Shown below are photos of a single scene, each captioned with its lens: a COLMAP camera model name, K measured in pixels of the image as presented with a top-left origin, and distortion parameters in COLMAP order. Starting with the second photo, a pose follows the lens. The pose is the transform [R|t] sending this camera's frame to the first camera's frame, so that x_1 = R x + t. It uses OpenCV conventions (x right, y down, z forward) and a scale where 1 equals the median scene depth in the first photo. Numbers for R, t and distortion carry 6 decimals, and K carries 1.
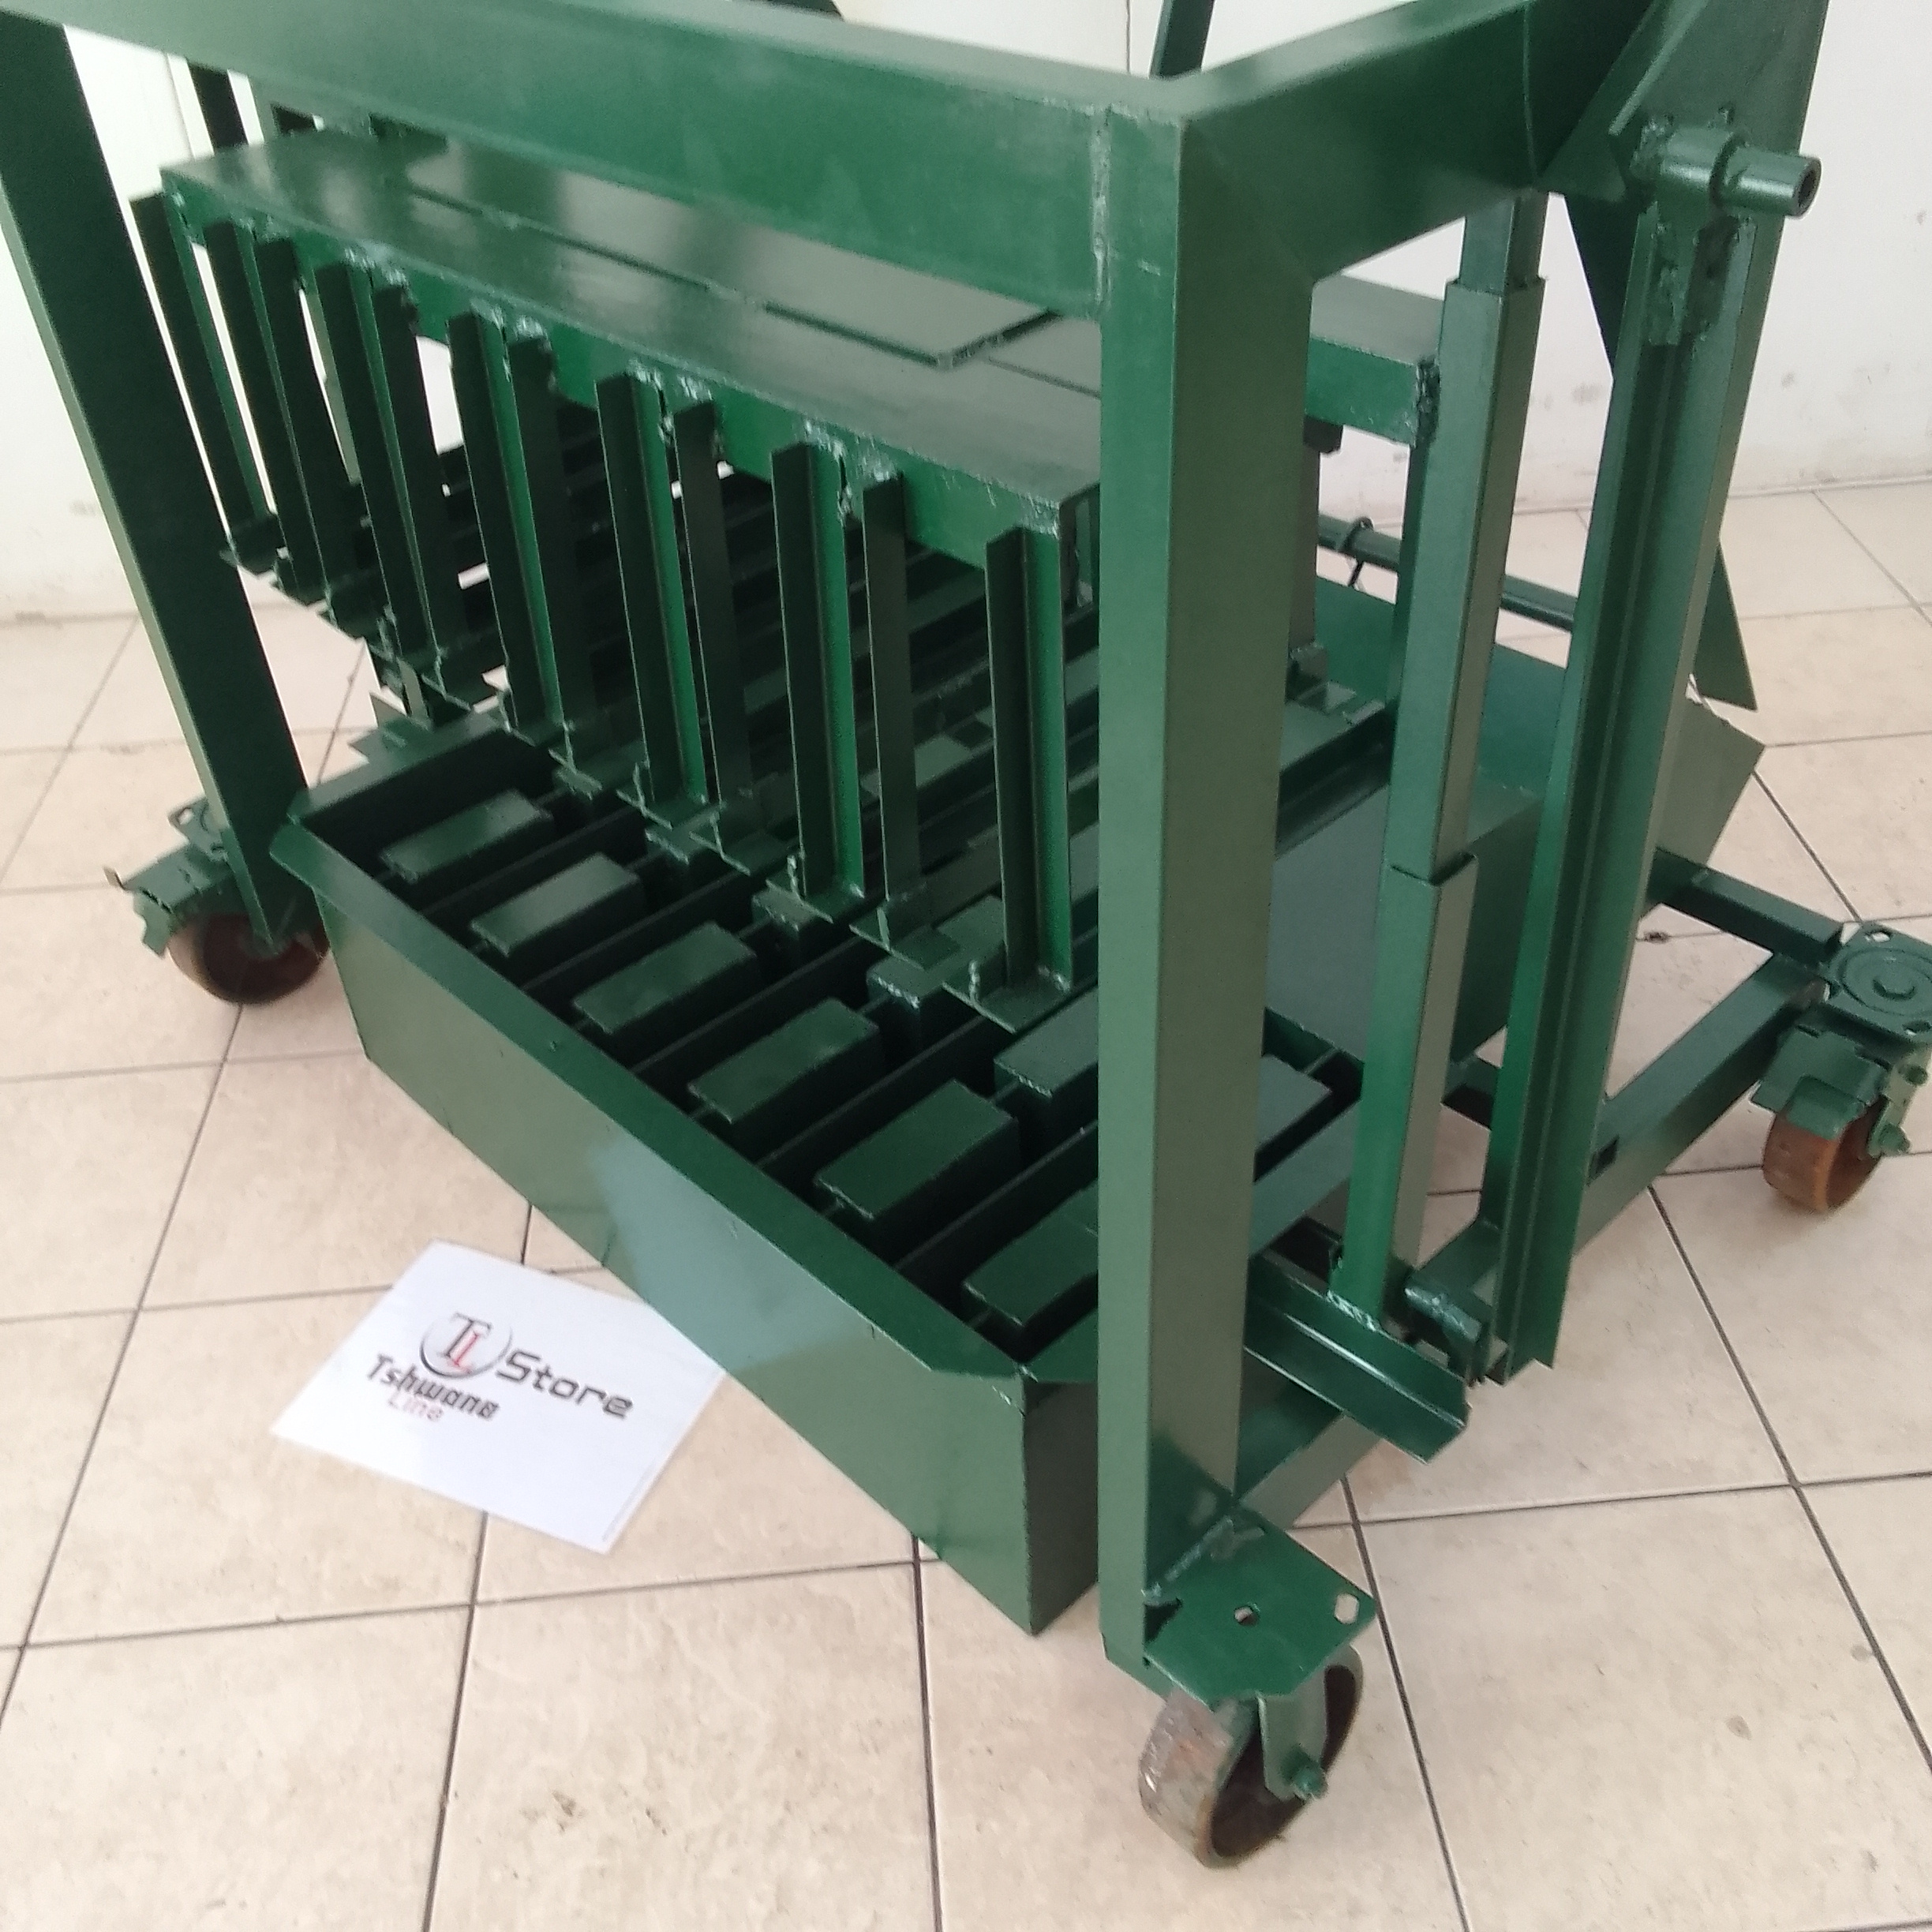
lens RADIAL K [[1995.9, 0, 994.3], [0, 1995.9, 950.4], [0, 0, 1]] dist [0.019400, 0.000000]
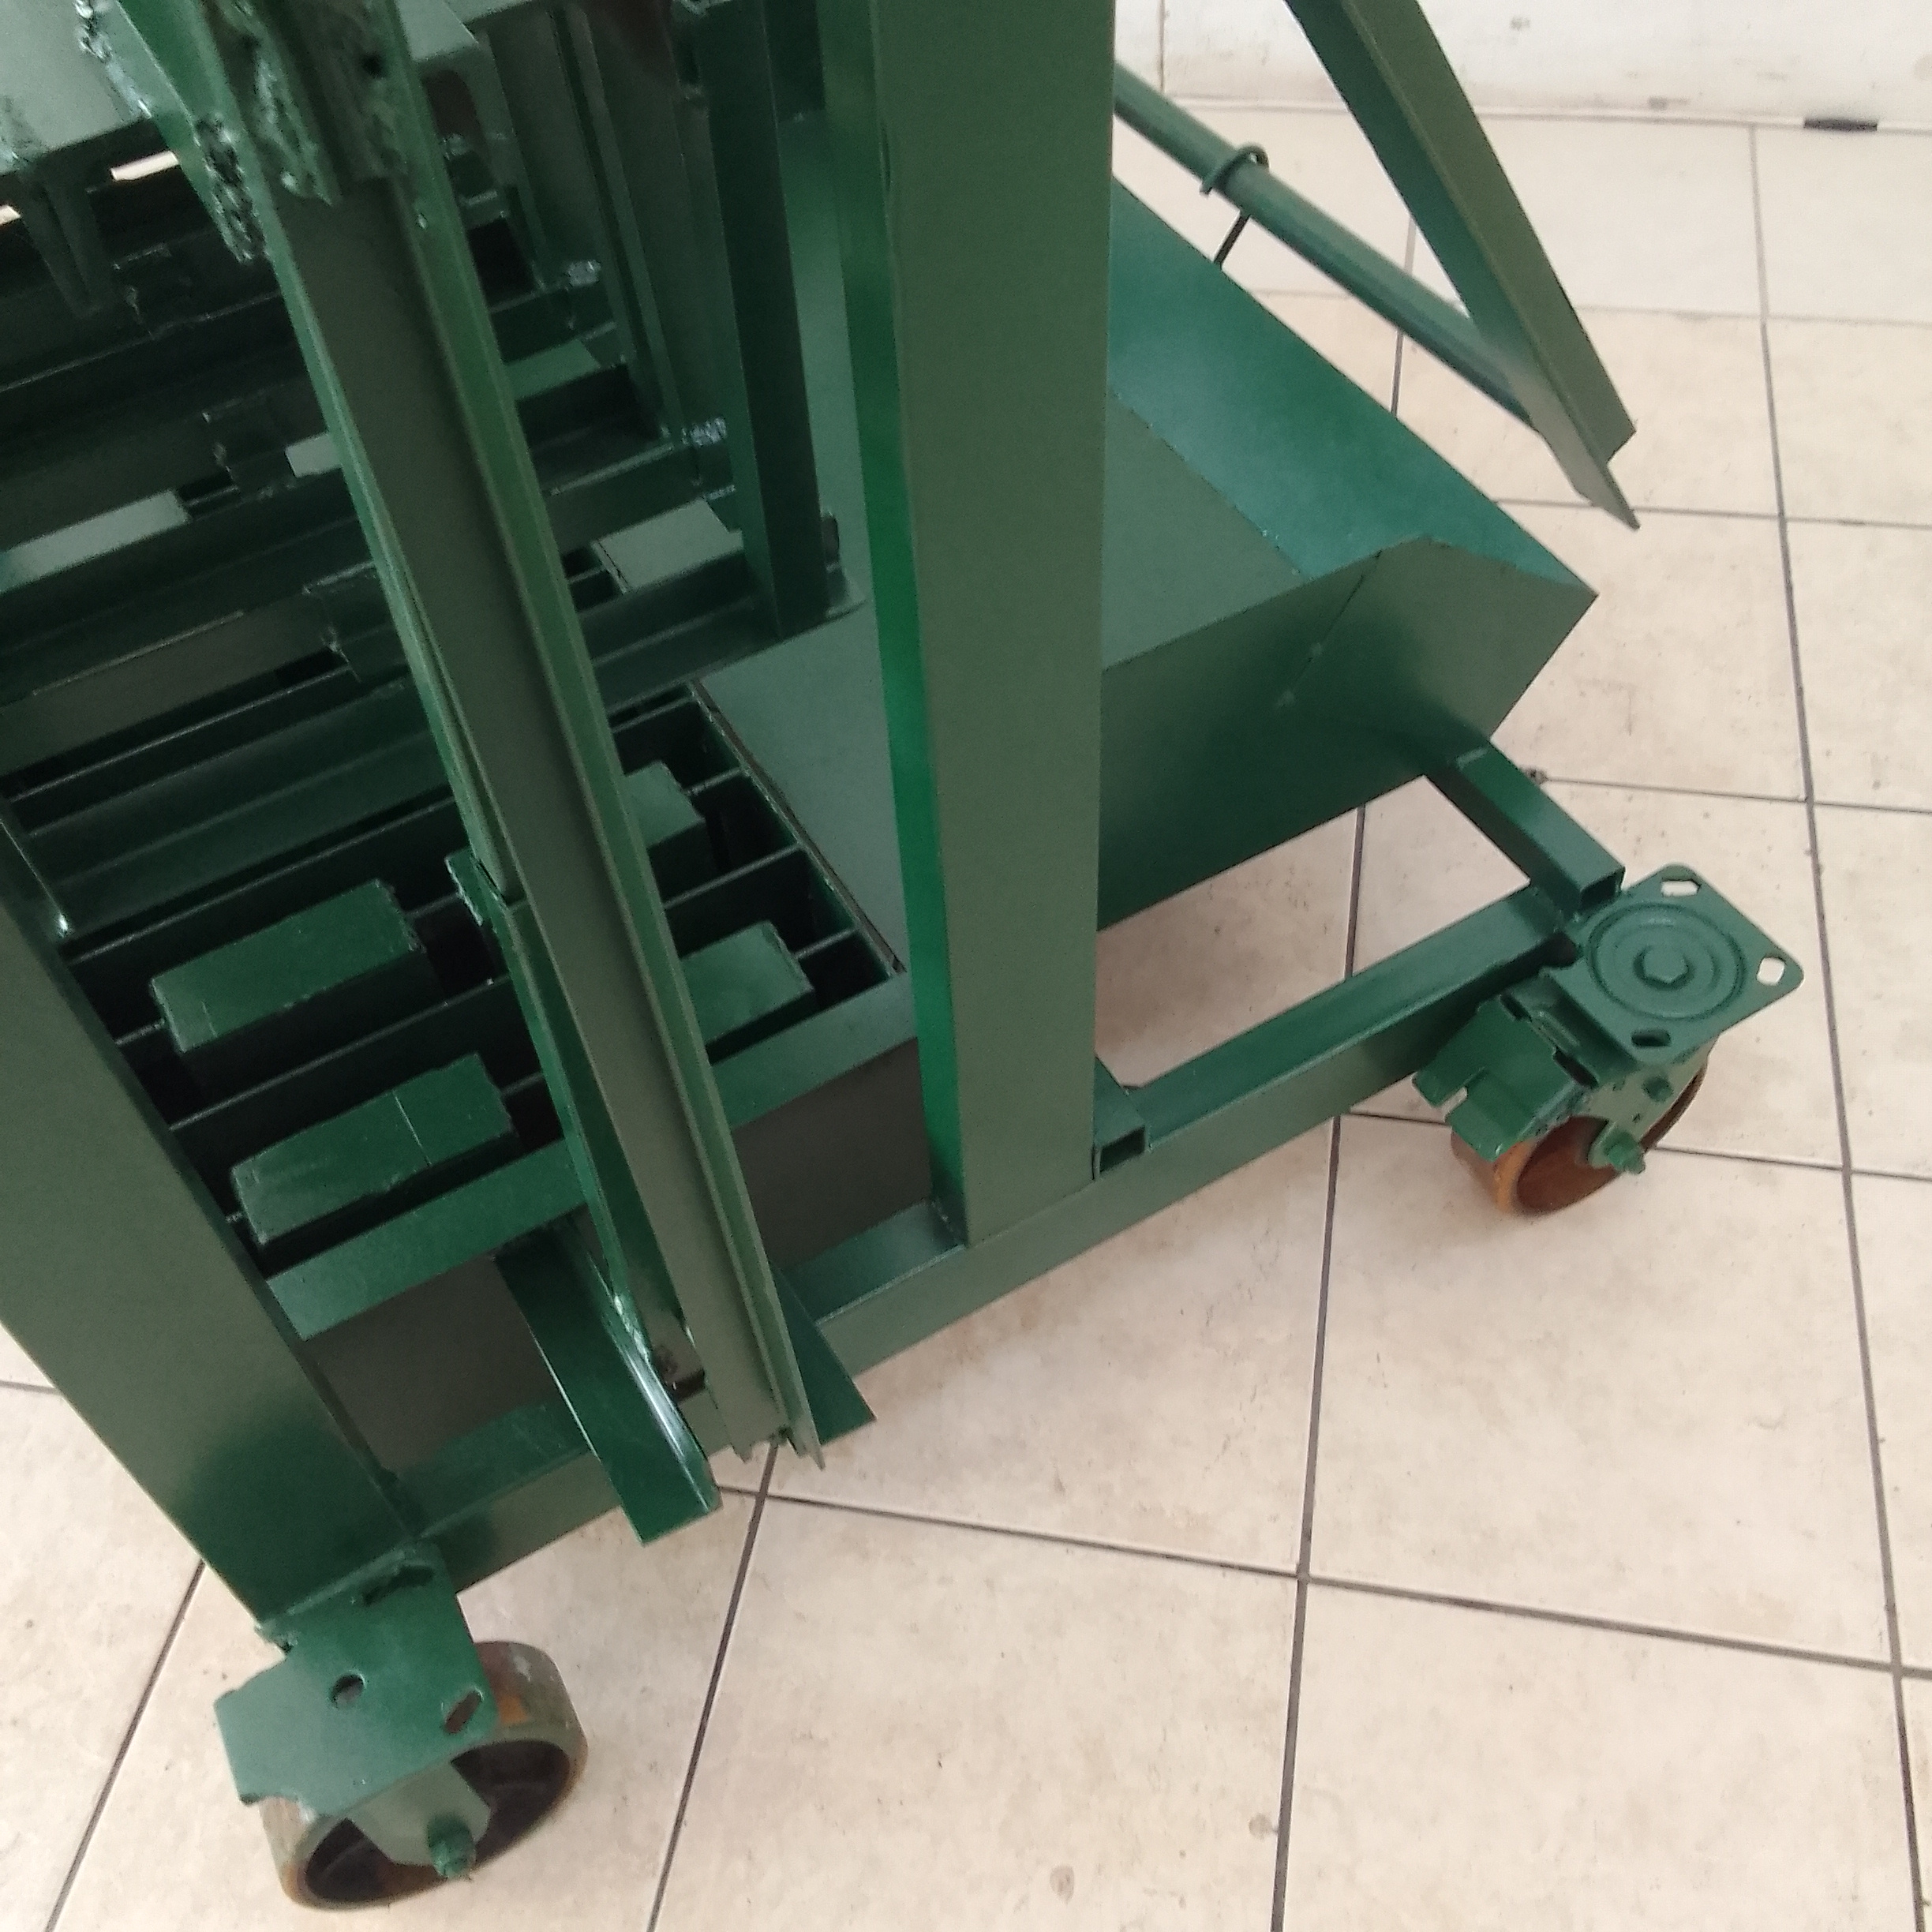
lens RADIAL K [[1995.9, 0, 997.9], [0, 1995.9, 953.2], [0, 0, 1]] dist [0.019400, 0.000000]
pose [[0.969328, 0.190538, -0.155234, 0.330051], [-0.144097, 0.952281, 0.269066, -0.148275], [0.199094, -0.238445, 0.950529, 0.264715]]
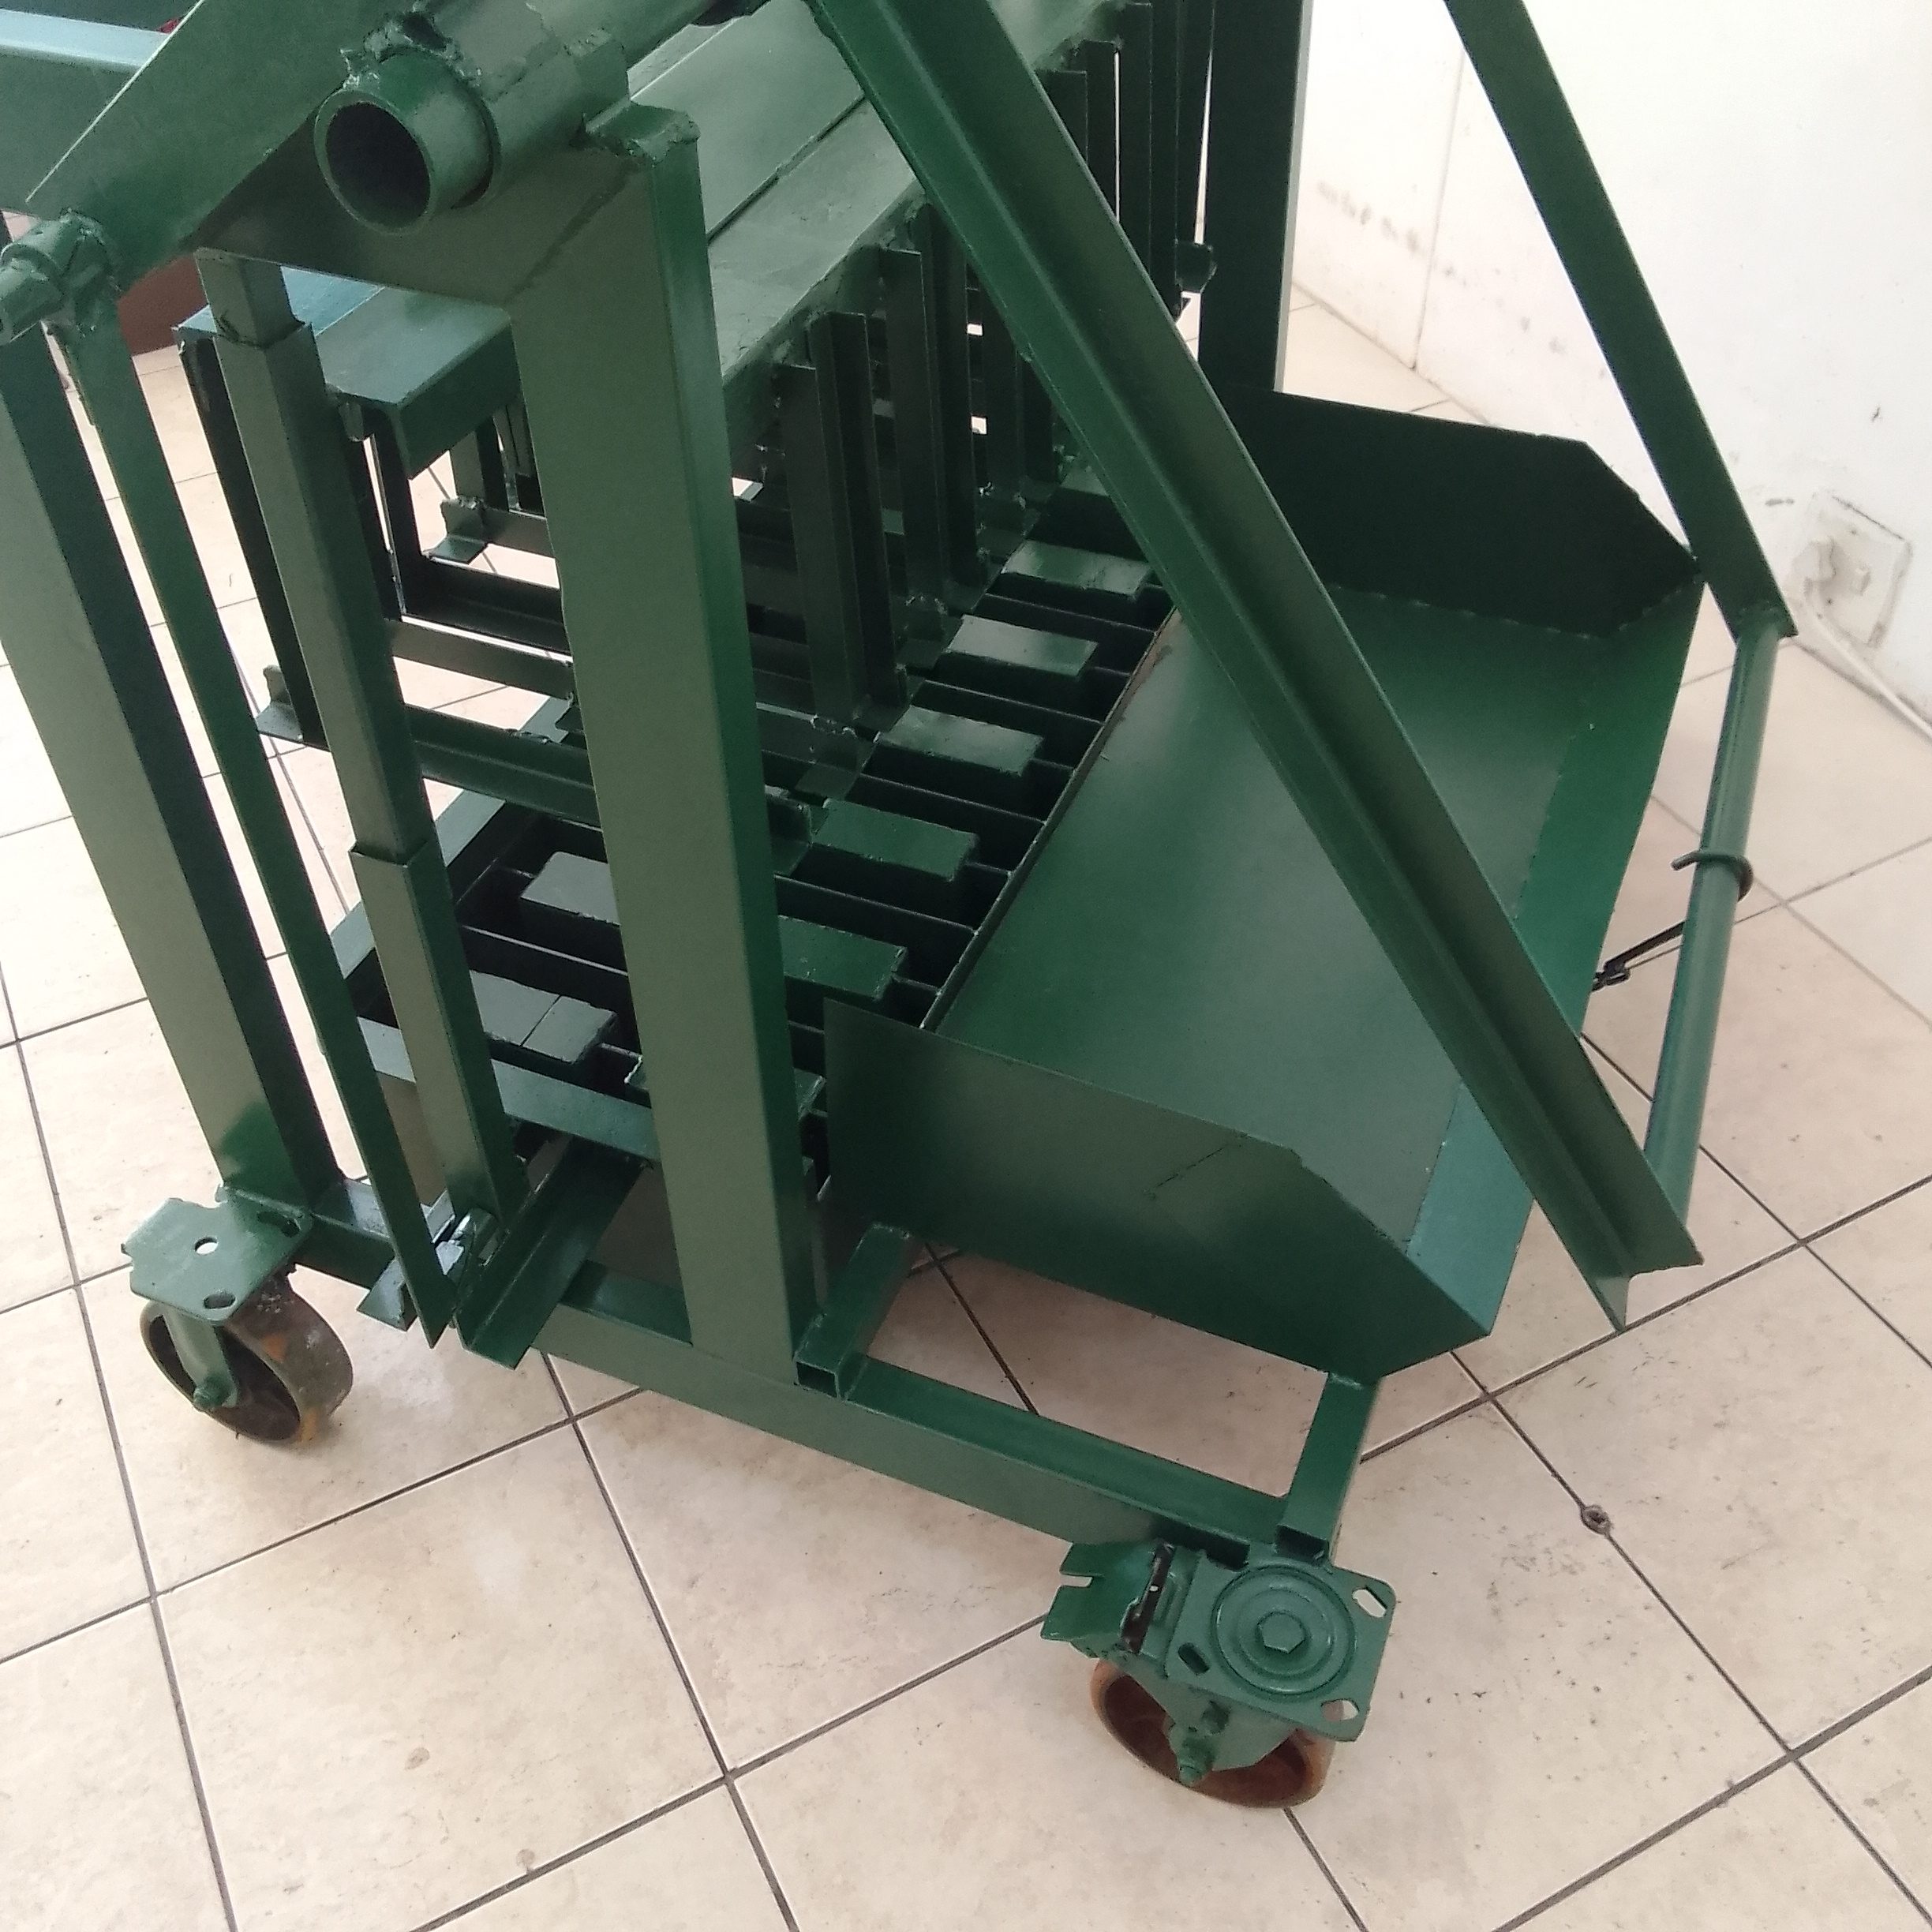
lens RADIAL K [[1995.9, 0, 968.3], [0, 1995.9, 959.0], [0, 0, 1]] dist [0.019400, 0.000000]
pose [[0.392951, 0.659702, -0.640612, 0.726654], [-0.561303, 0.723887, 0.401156, -0.410483], [0.728374, 0.201942, 0.654745, 0.363144]]
